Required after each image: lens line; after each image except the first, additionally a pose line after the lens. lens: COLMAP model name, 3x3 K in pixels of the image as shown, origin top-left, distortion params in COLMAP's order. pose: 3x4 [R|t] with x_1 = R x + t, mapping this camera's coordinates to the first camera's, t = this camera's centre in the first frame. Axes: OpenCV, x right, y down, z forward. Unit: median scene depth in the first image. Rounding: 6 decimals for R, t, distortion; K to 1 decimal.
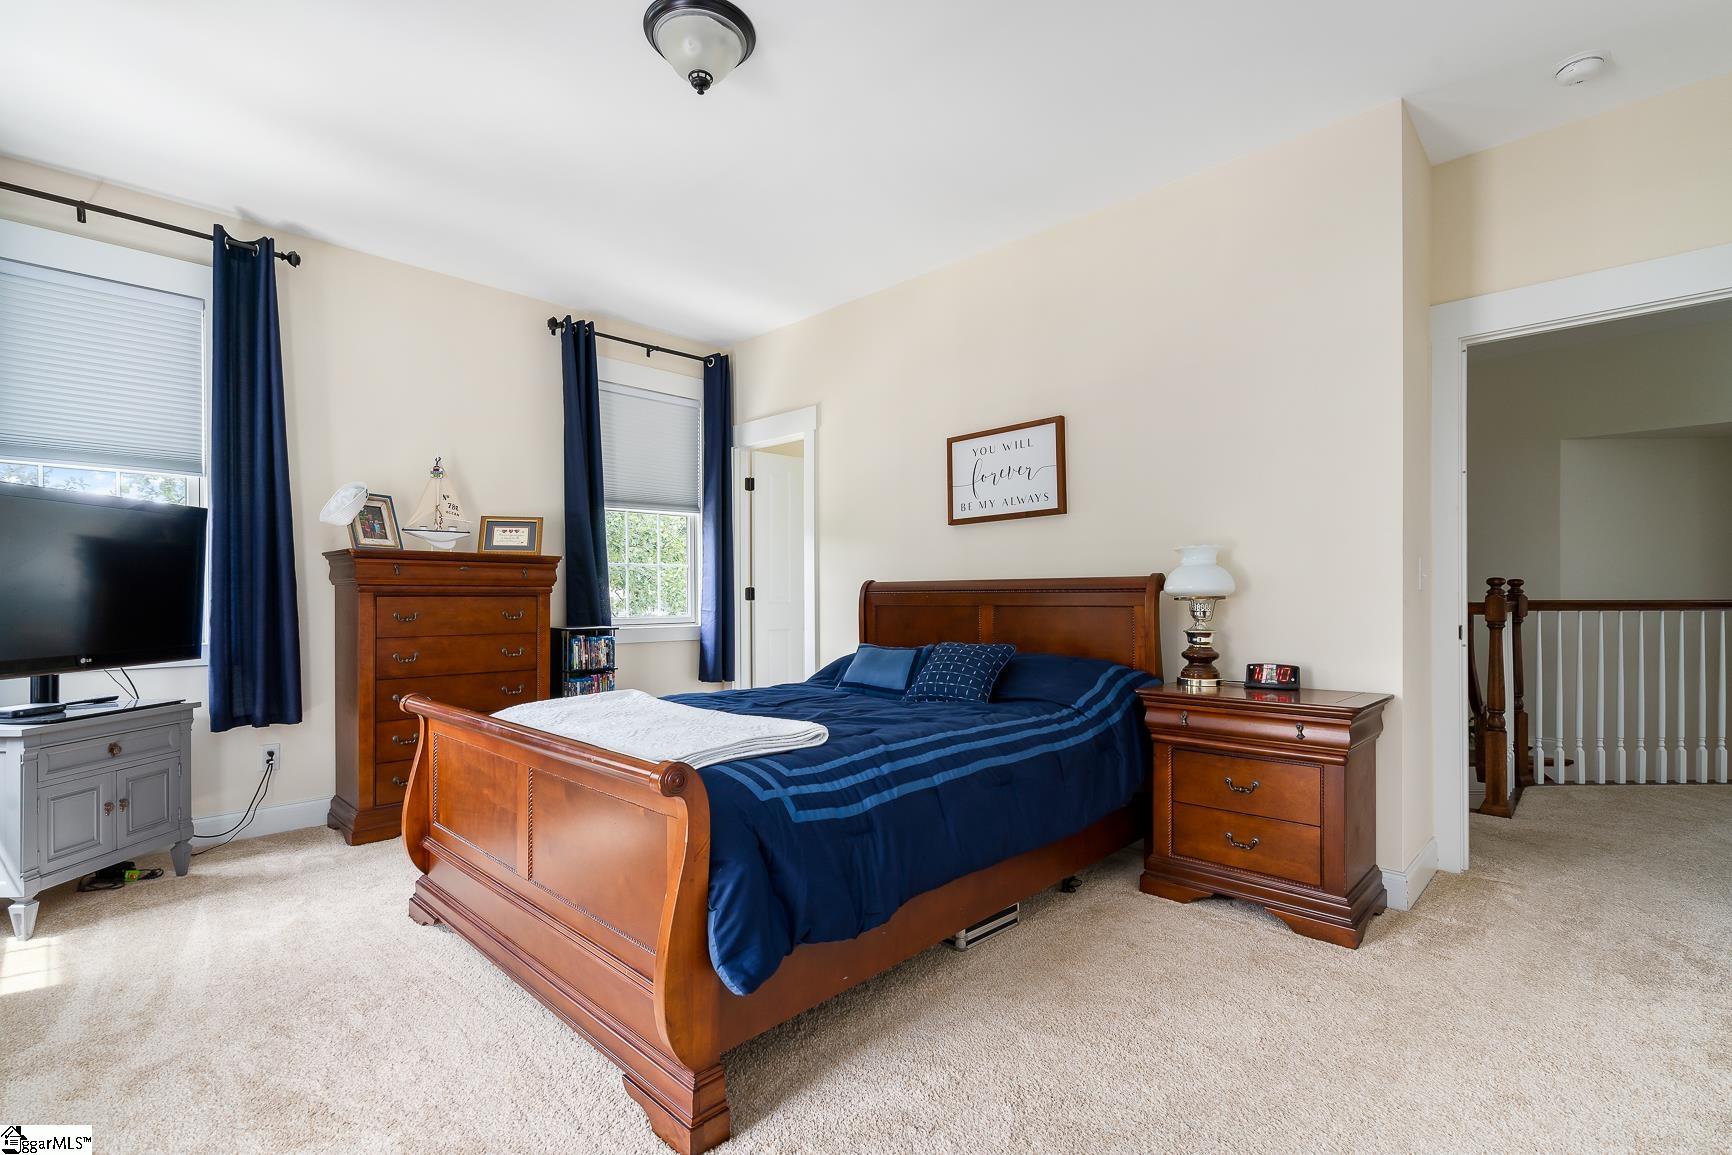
lens RADIAL K [[786.4, 0, 882.5], [0, 786.4, 583.2], [0, 0, 1]] dist [-0.005566, -0.000089]
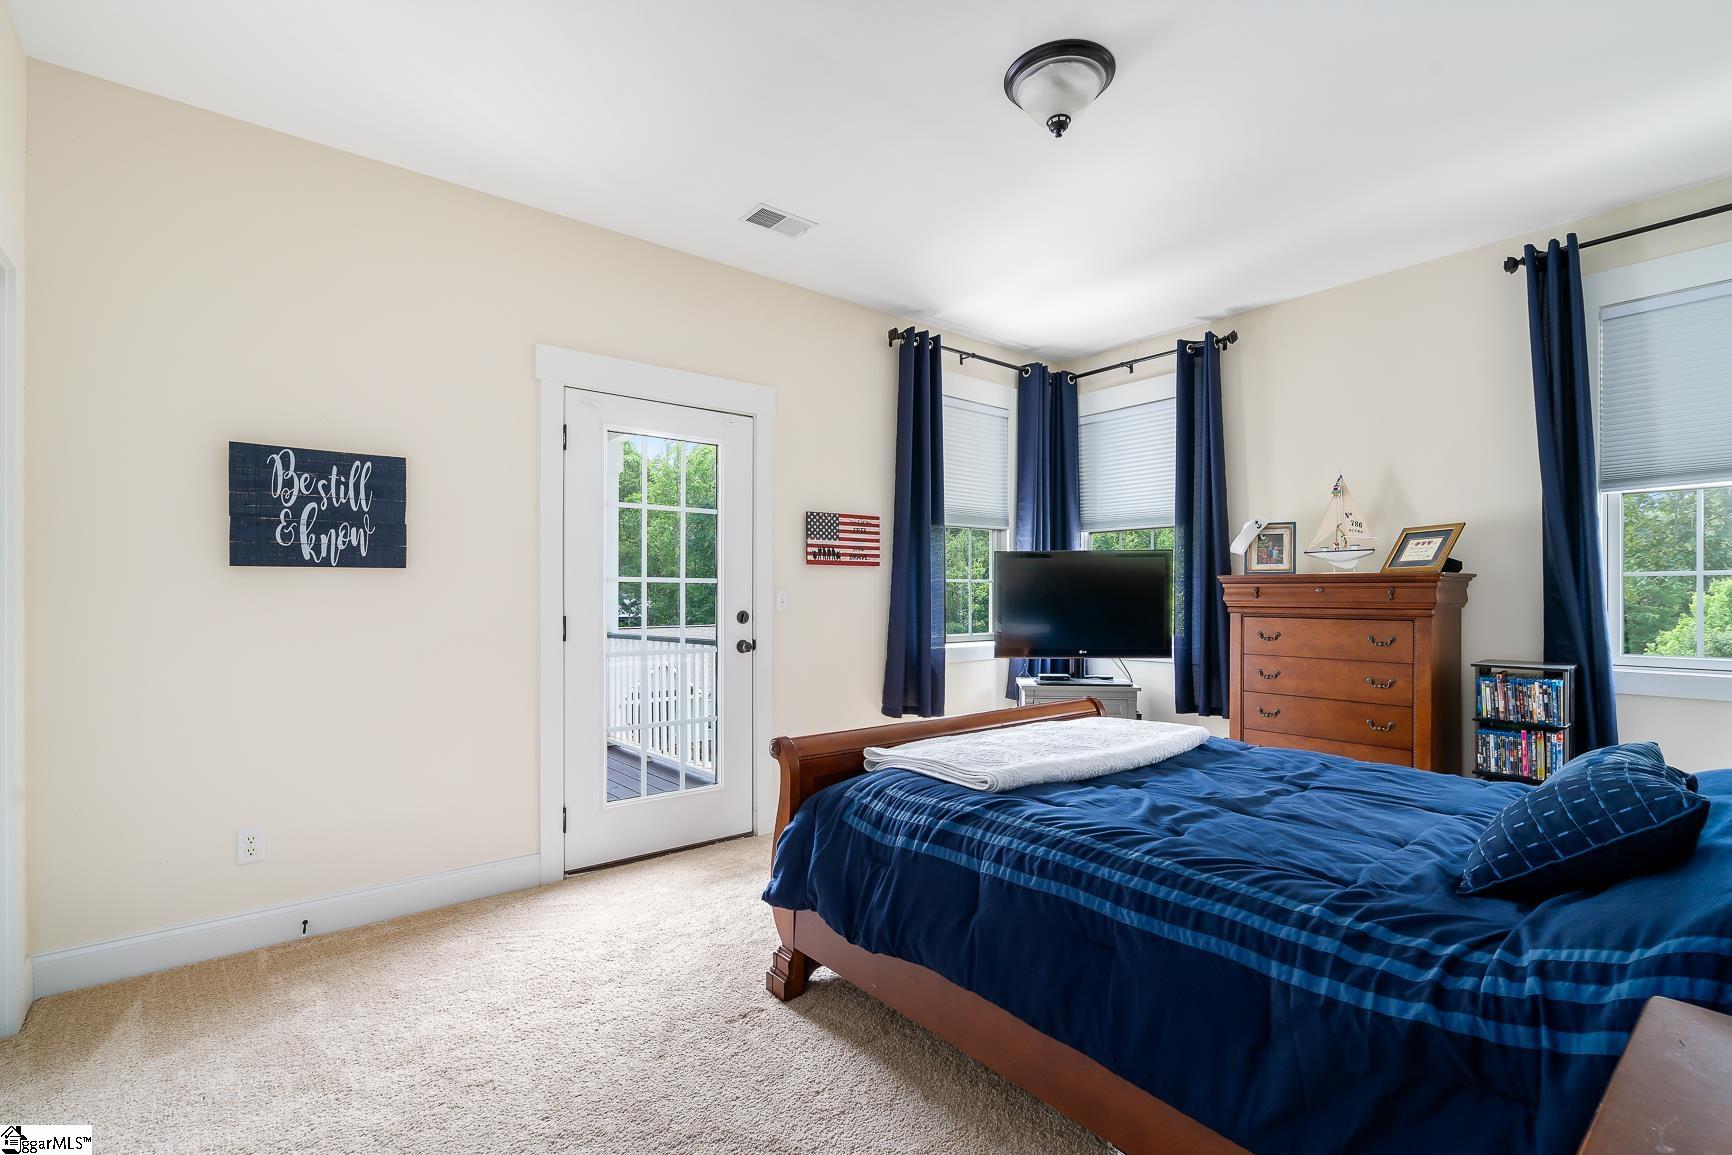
lens RADIAL K [[786.4, 0, 881.8], [0, 786.4, 591.2], [0, 0, 1]] dist [-0.005566, -0.000089]
pose [[-0.117973, -0.012049, -0.992944, 0.471663], [0.005008, 0.999906, -0.012729, -0.006859], [0.993004, -0.006474, -0.117901, 0.551170]]
